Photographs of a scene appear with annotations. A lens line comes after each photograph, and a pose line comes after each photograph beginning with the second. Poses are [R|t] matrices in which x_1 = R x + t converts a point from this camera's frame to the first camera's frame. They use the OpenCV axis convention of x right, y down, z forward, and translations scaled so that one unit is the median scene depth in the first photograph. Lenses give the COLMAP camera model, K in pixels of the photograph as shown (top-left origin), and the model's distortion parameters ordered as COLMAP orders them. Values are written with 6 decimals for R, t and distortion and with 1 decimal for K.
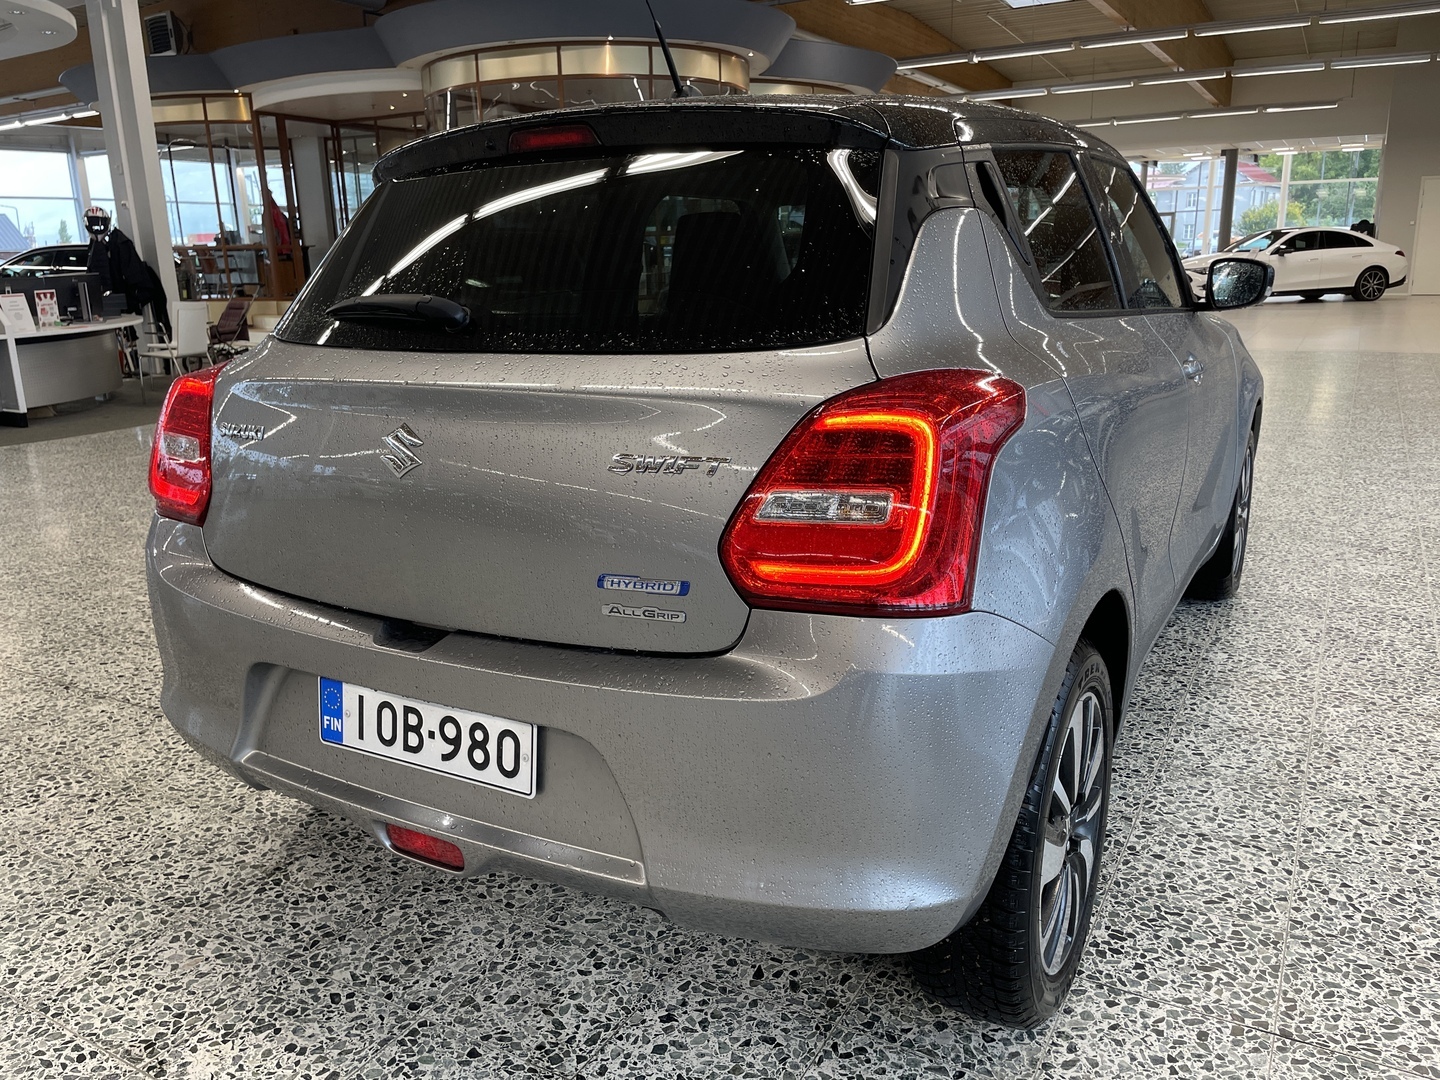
lens RADIAL K [[1095.2, 0, 731.9], [0, 1095.2, 540.3], [0, 0, 1]] dist [0.083412, -0.116968]
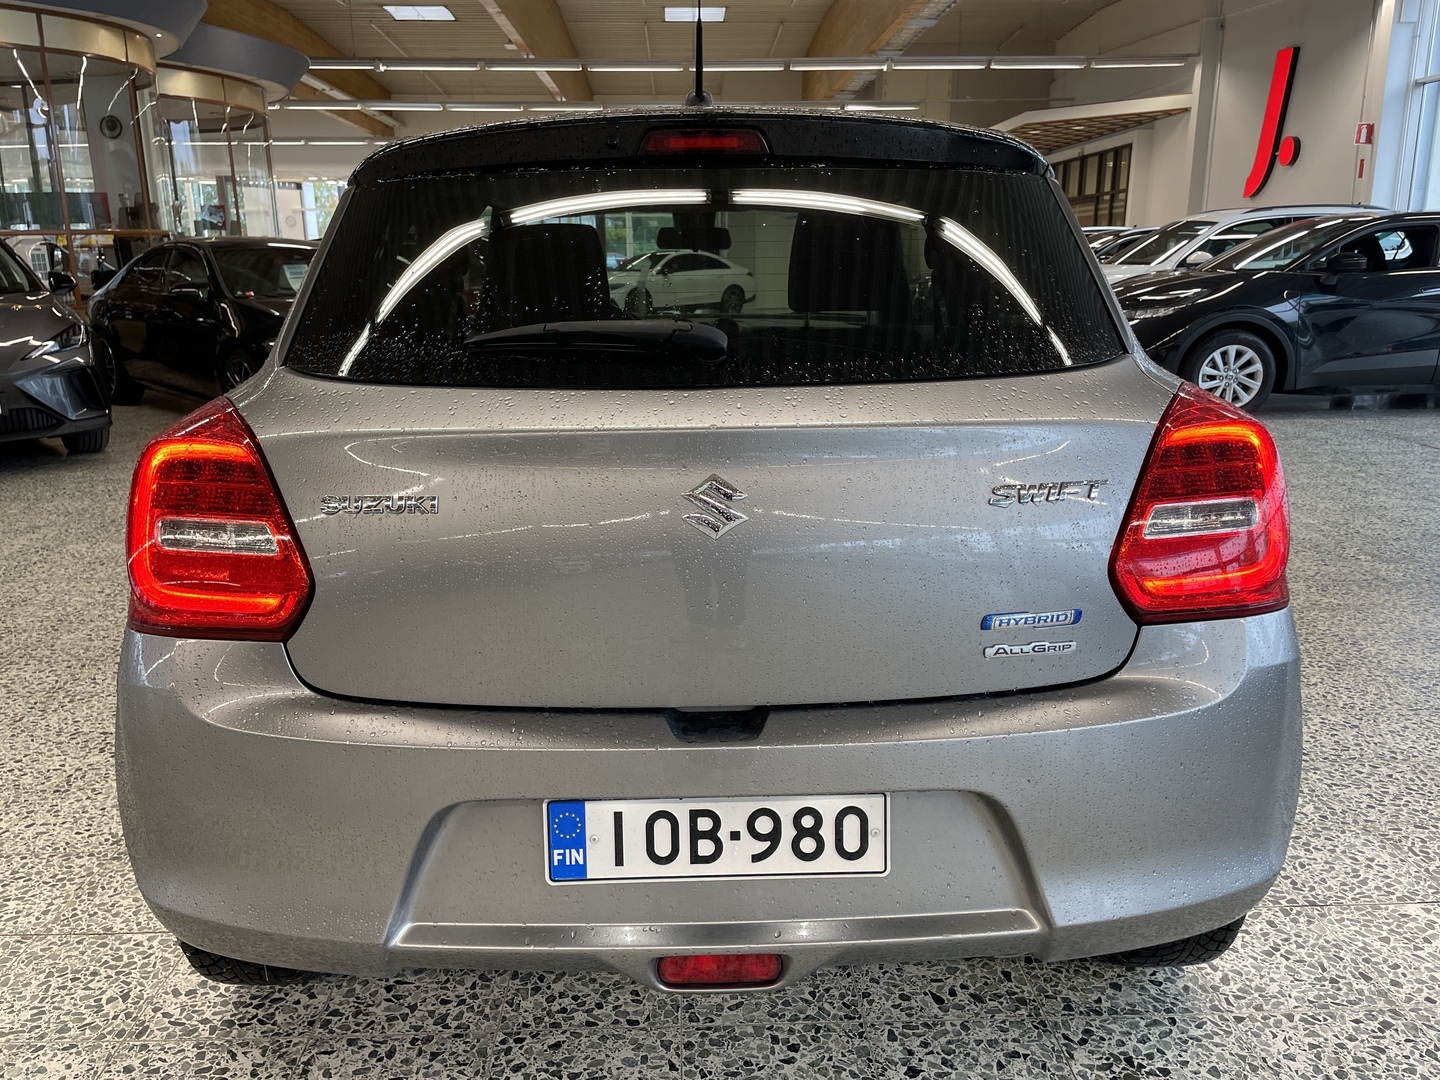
lens RADIAL K [[1082.2, 0, 720.0], [0, 1082.2, 540.0], [0, 0, 1]] dist [0.085119, -0.117679]
pose [[0.849333, -0.111179, 0.516016, -0.678274], [0.115162, 0.993047, 0.024408, -0.070968], [-0.515142, 0.038695, 0.856231, 0.273719]]
